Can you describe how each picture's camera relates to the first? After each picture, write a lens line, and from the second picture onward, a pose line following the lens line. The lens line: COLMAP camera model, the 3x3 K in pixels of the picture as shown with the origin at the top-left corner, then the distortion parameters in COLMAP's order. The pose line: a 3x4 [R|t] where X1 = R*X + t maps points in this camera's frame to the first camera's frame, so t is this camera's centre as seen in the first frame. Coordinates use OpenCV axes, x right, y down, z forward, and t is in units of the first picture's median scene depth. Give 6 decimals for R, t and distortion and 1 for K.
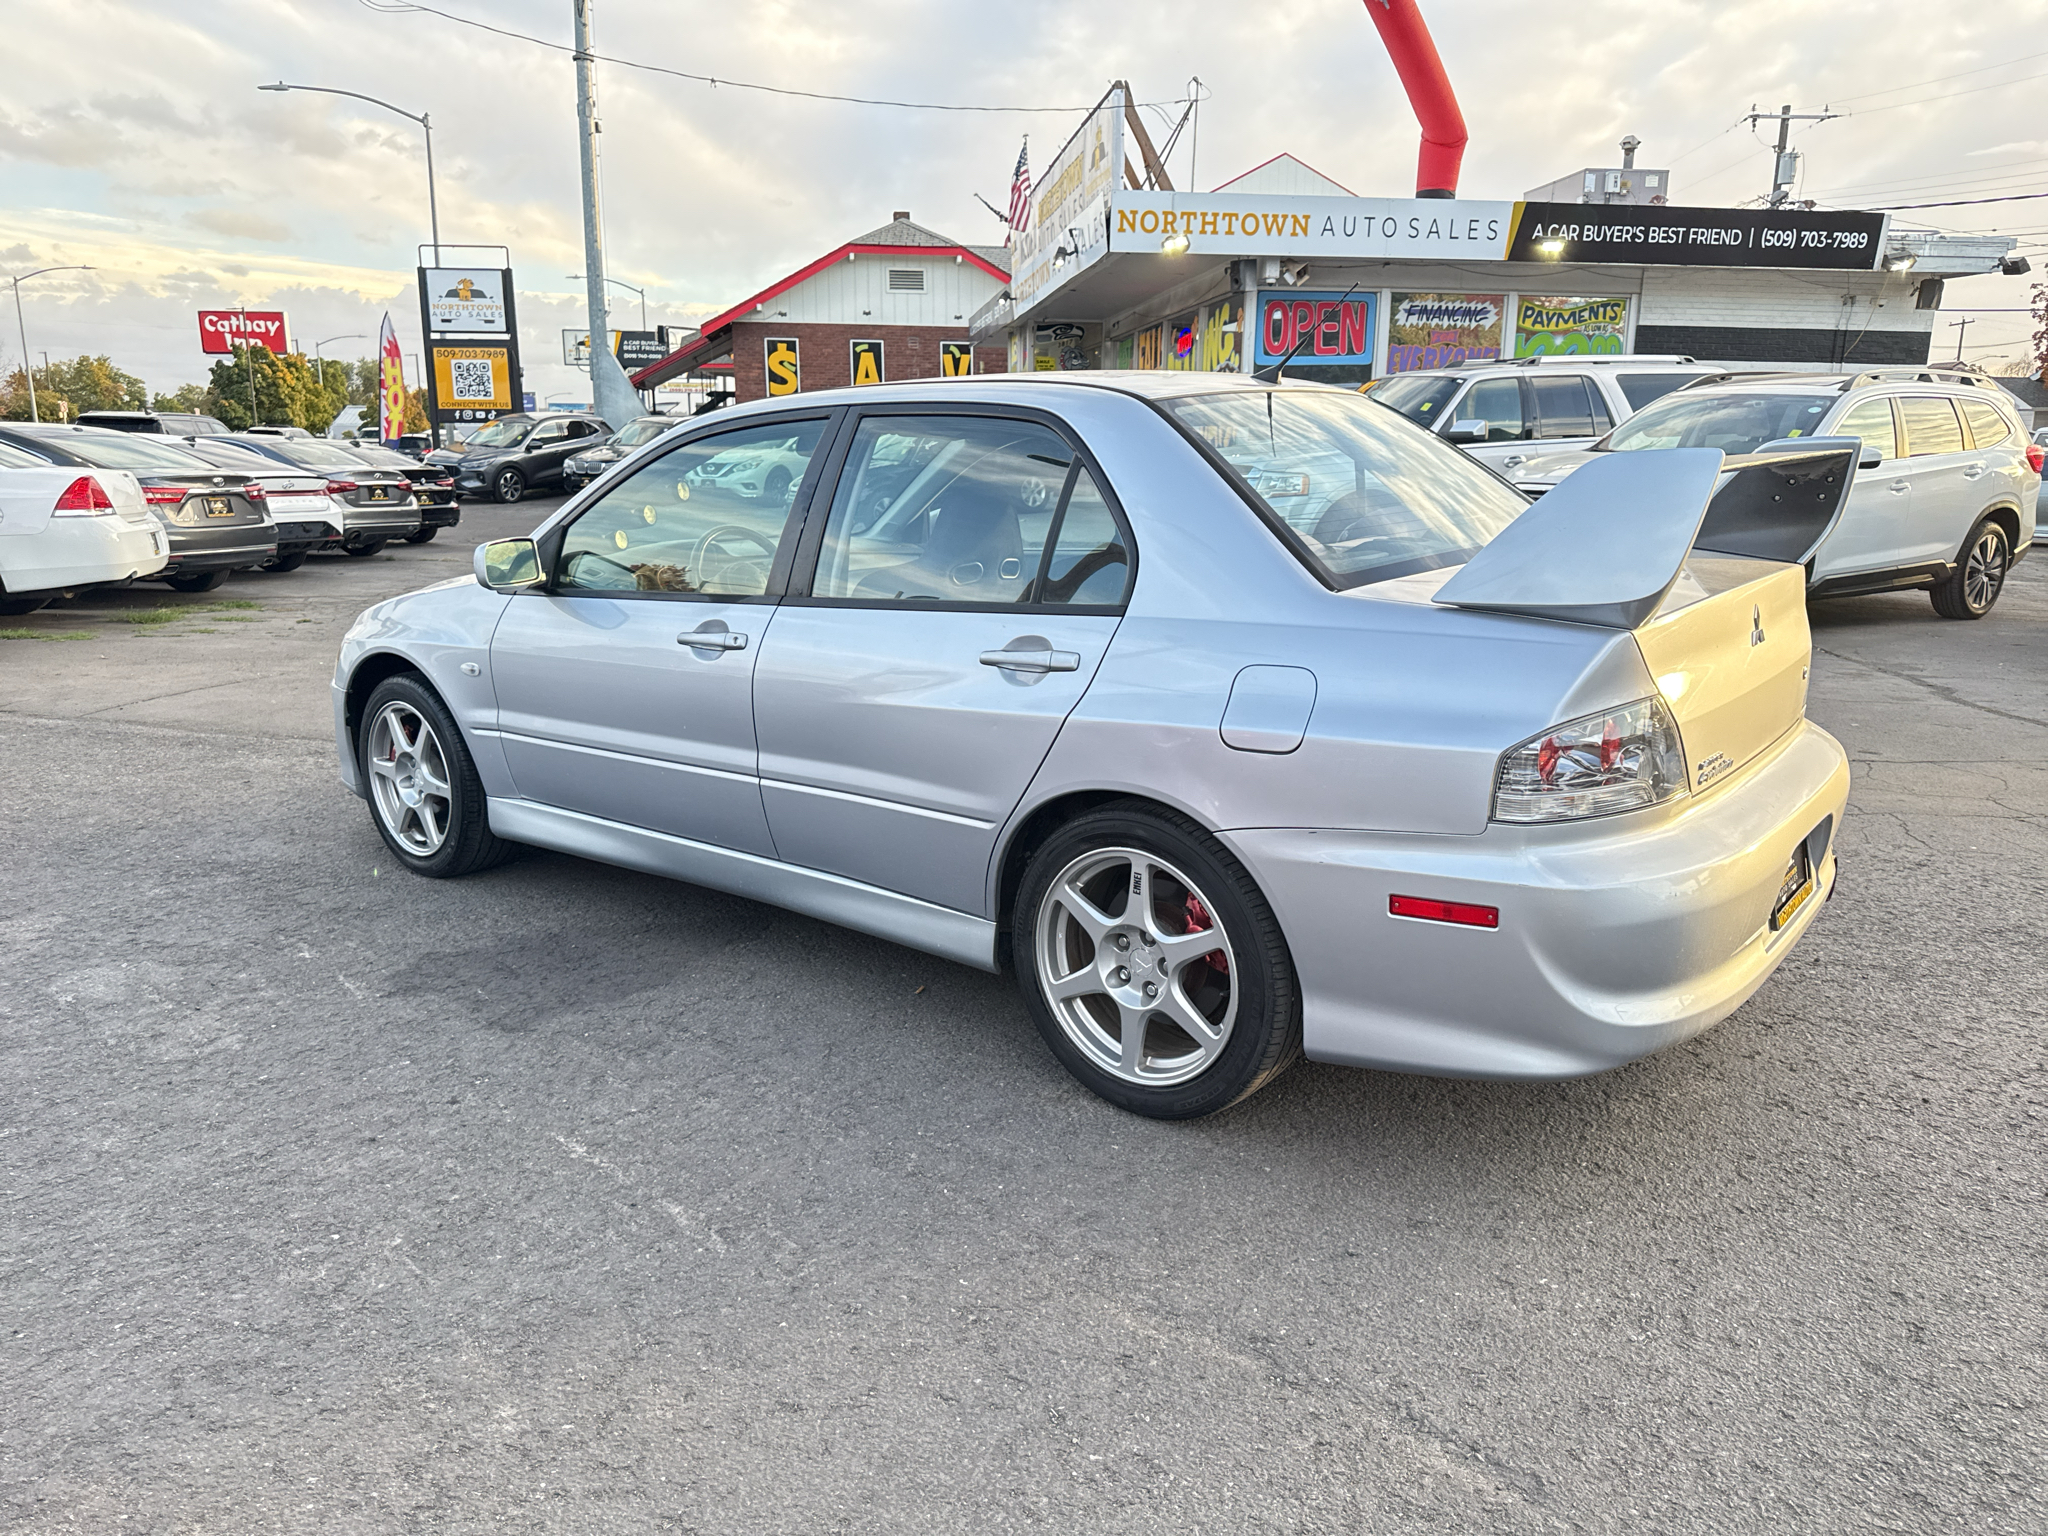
lens RADIAL K [[1480.3, 0, 1021.0], [0, 1480.3, 765.9], [0, 0, 1]] dist [0.023222, -0.023411]
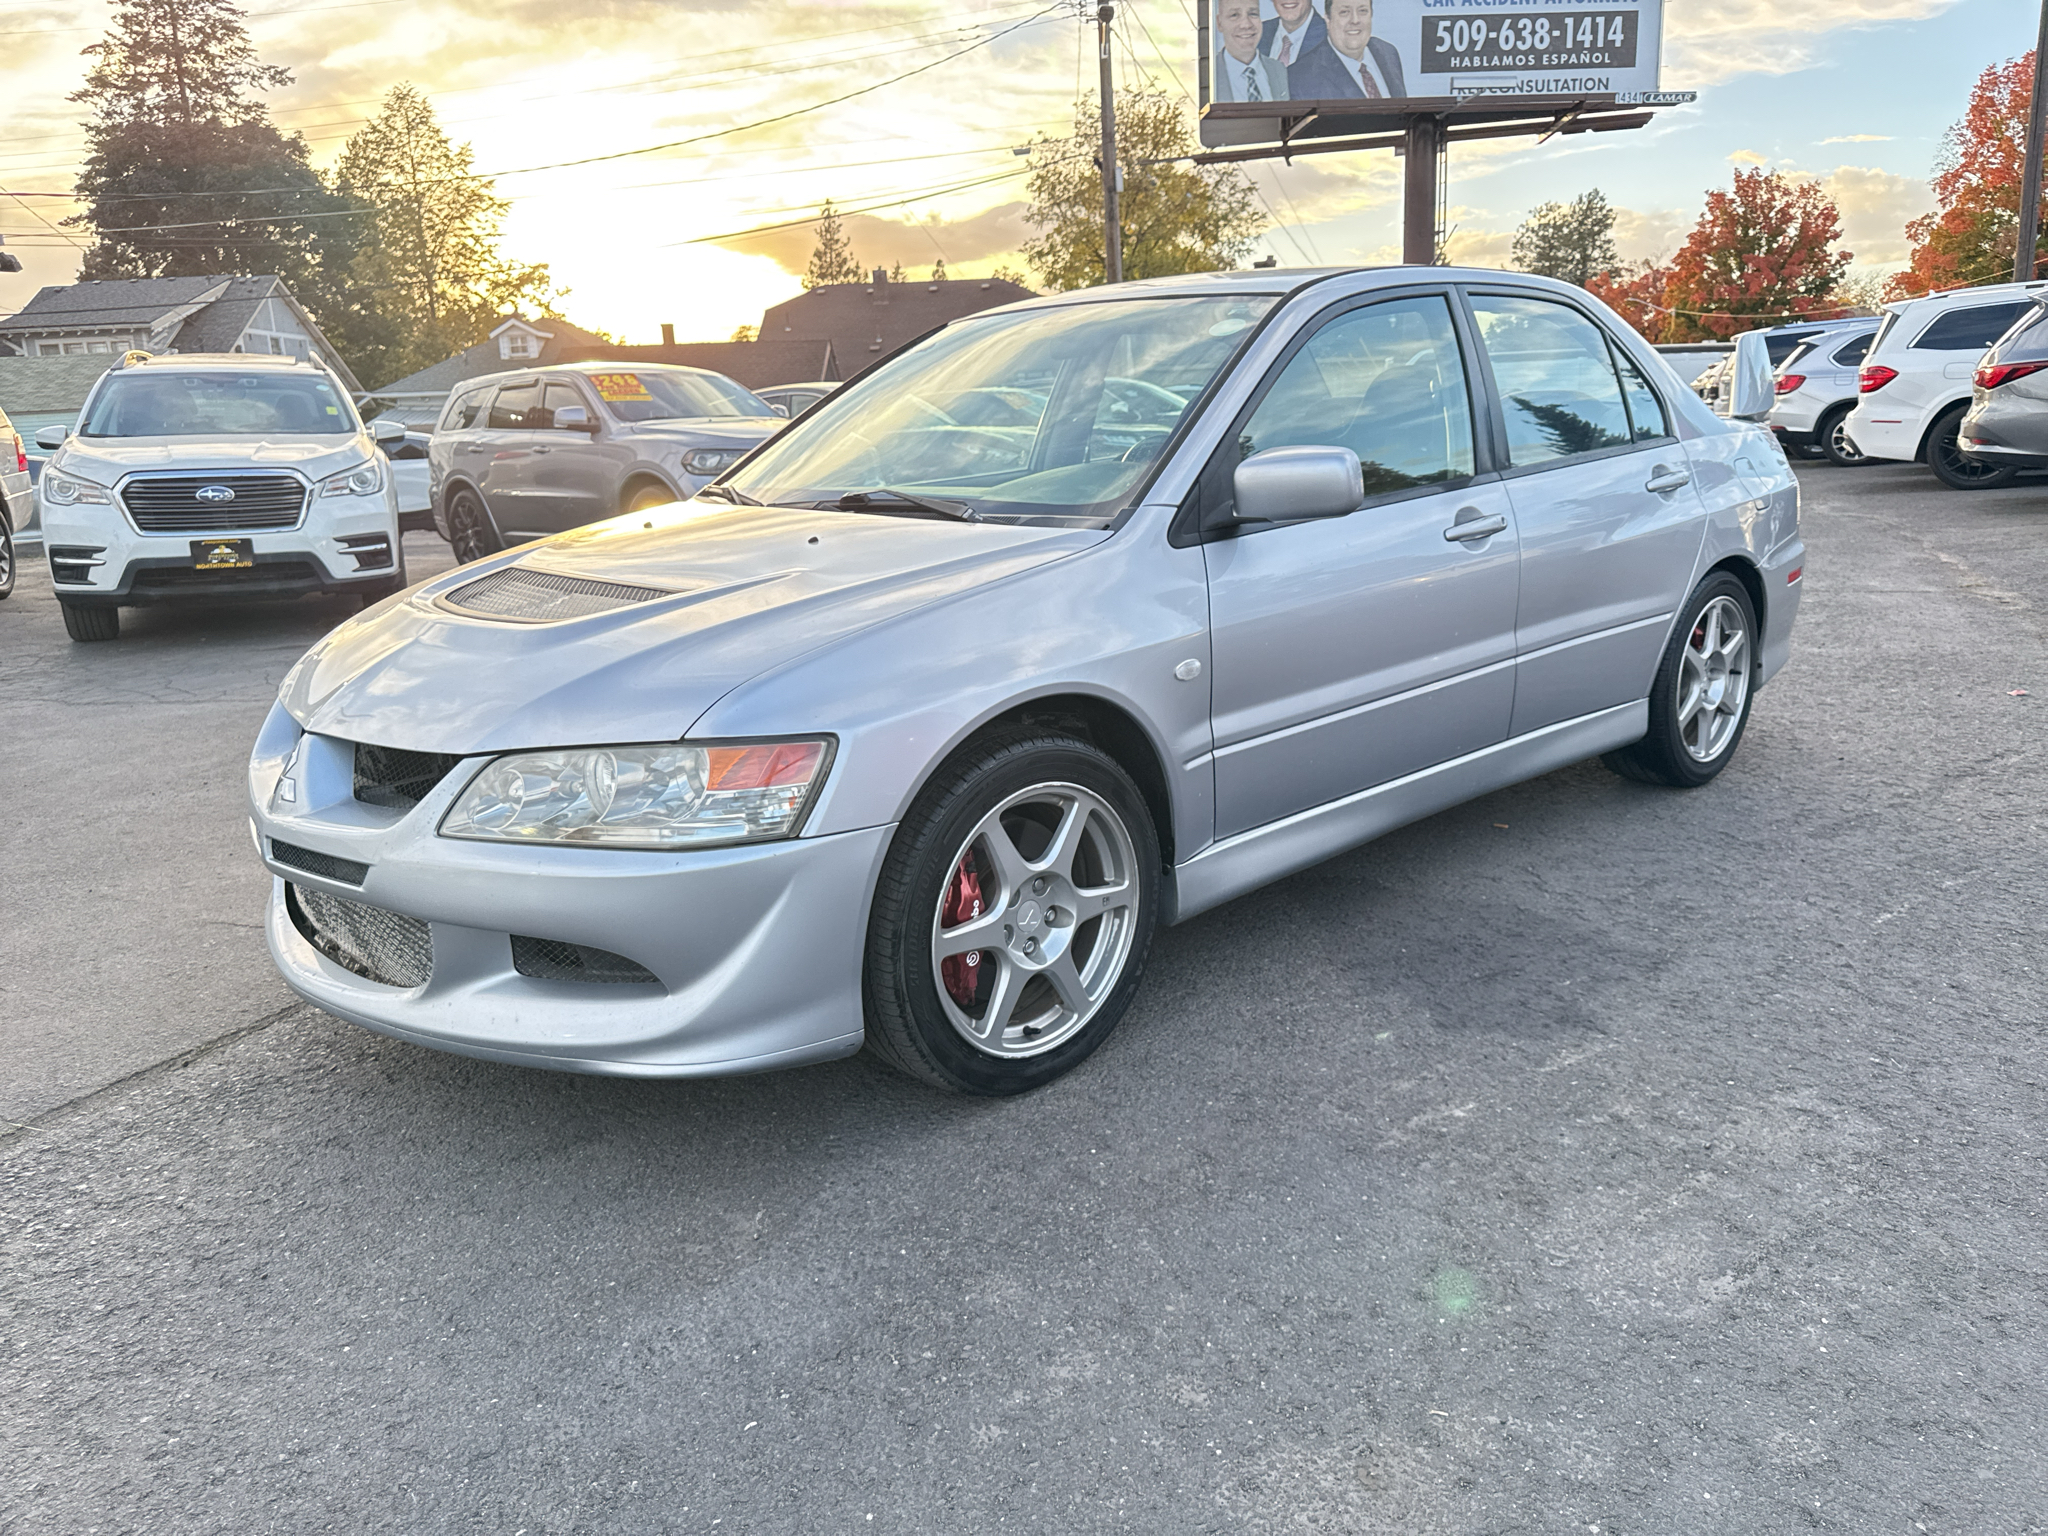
lens RADIAL K [[1480.3, 0, 1035.1], [0, 1480.3, 756.9], [0, 0, 1]] dist [0.023222, -0.023411]
pose [[0.129751, -0.228939, 0.964755, -0.610525], [0.254512, 0.948071, 0.190750, -0.102266], [-0.958326, 0.220792, 0.181280, 0.581443]]
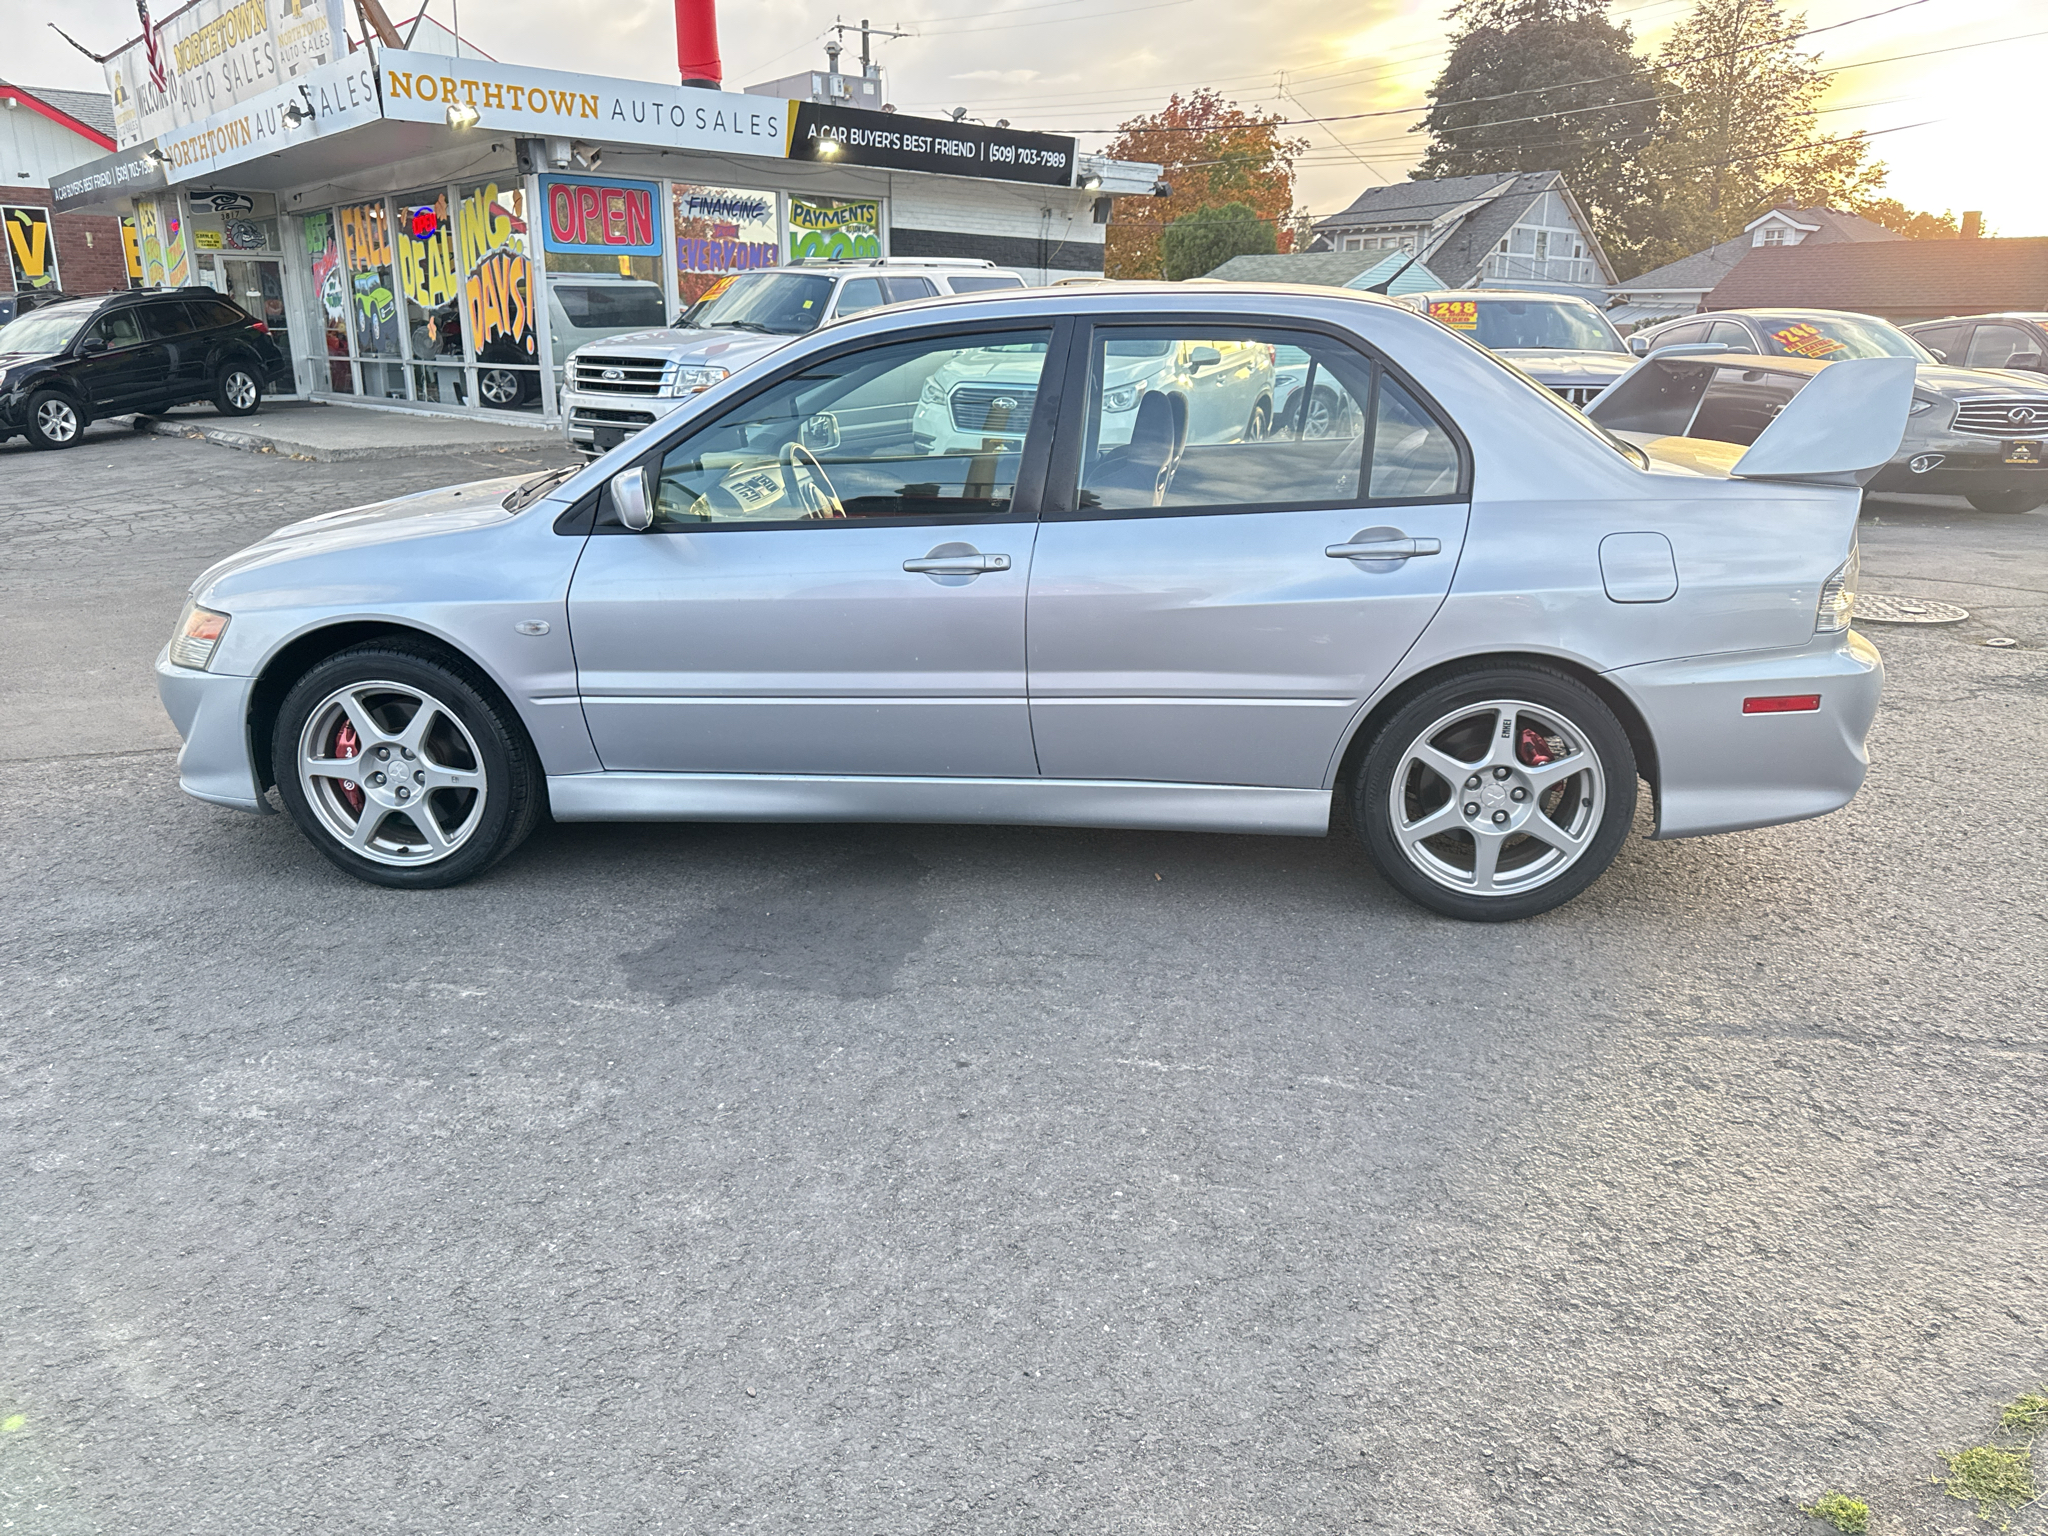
lens RADIAL K [[1480.3, 0, 1020.3], [0, 1480.3, 776.0], [0, 0, 1]] dist [0.023222, -0.023411]
pose [[0.827749, -0.160876, 0.537541, -0.369442], [0.120147, 0.986614, 0.110263, -0.025672], [-0.548084, -0.026686, 0.835997, 0.085877]]
